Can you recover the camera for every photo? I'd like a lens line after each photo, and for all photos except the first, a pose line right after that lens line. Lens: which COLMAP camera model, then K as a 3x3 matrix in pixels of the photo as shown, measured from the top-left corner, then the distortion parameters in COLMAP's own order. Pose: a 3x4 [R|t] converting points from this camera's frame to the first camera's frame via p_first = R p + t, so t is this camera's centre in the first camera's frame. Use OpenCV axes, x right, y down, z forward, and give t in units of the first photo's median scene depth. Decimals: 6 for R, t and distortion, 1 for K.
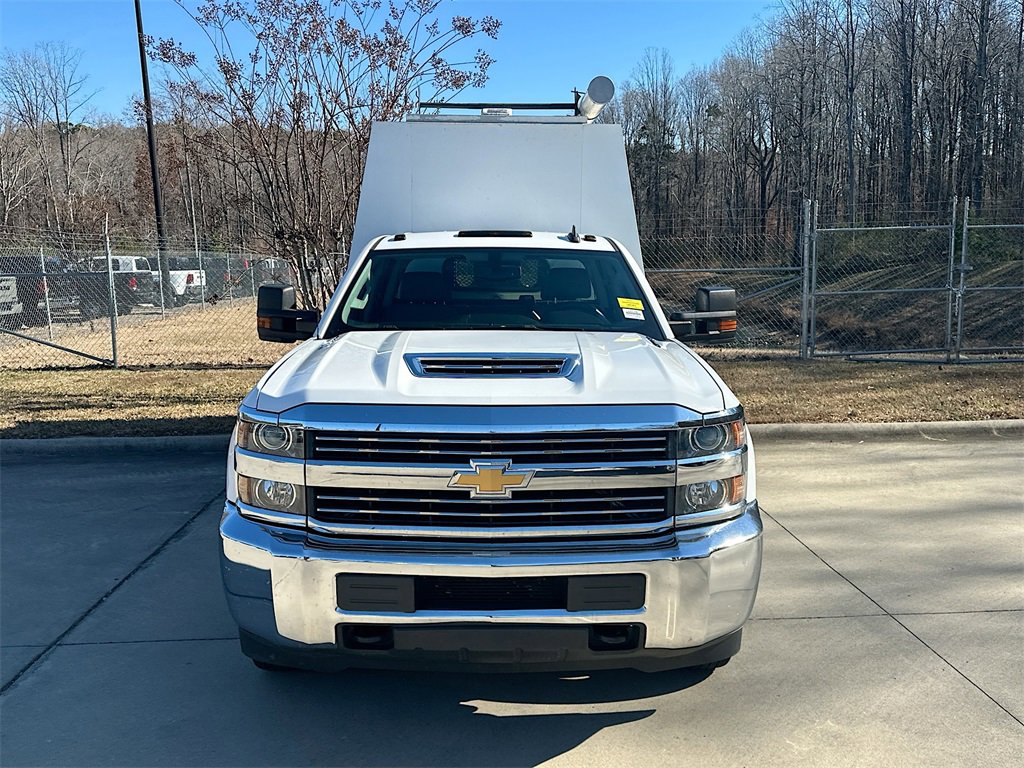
lens RADIAL K [[885.4, 0, 512.0], [0, 885.4, 384.0], [0, 0, 1]] dist [0.051966, -0.006447]
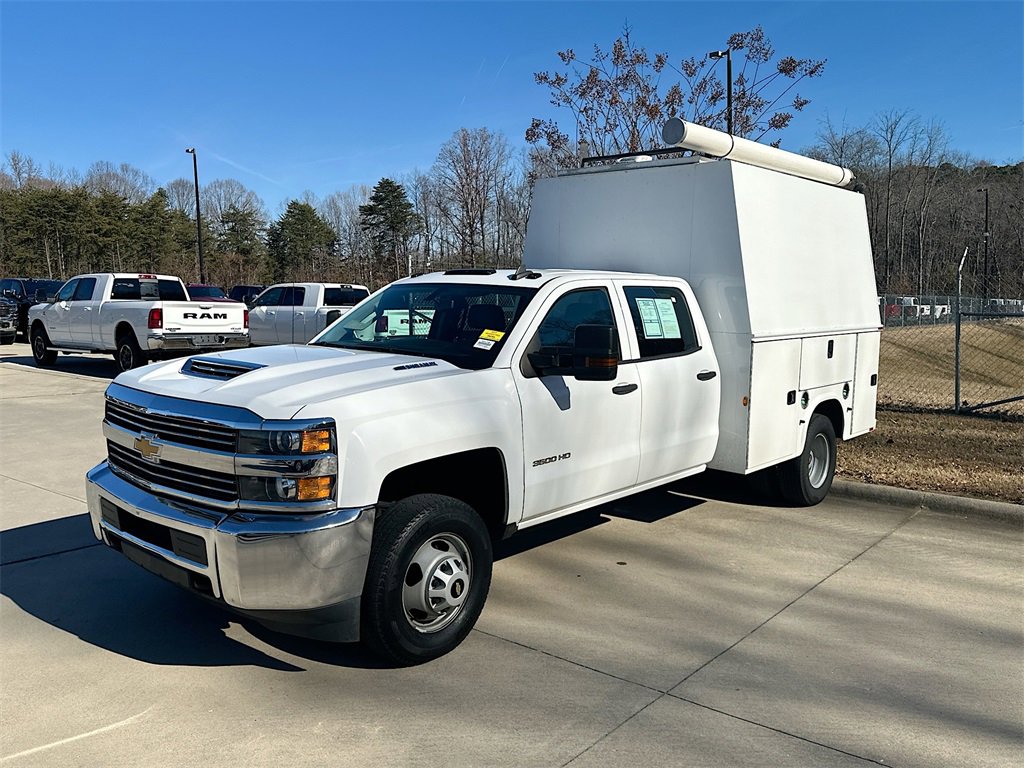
lens RADIAL K [[797.4, 0, 512.0], [0, 797.4, 384.0], [0, 0, 1]] dist [0.138099, -0.219193]
pose [[0.744069, 0.085190, -0.662650, 0.817531], [-0.106310, 0.994297, 0.008454, -0.040673], [0.659591, 0.064156, 0.748882, 0.269821]]
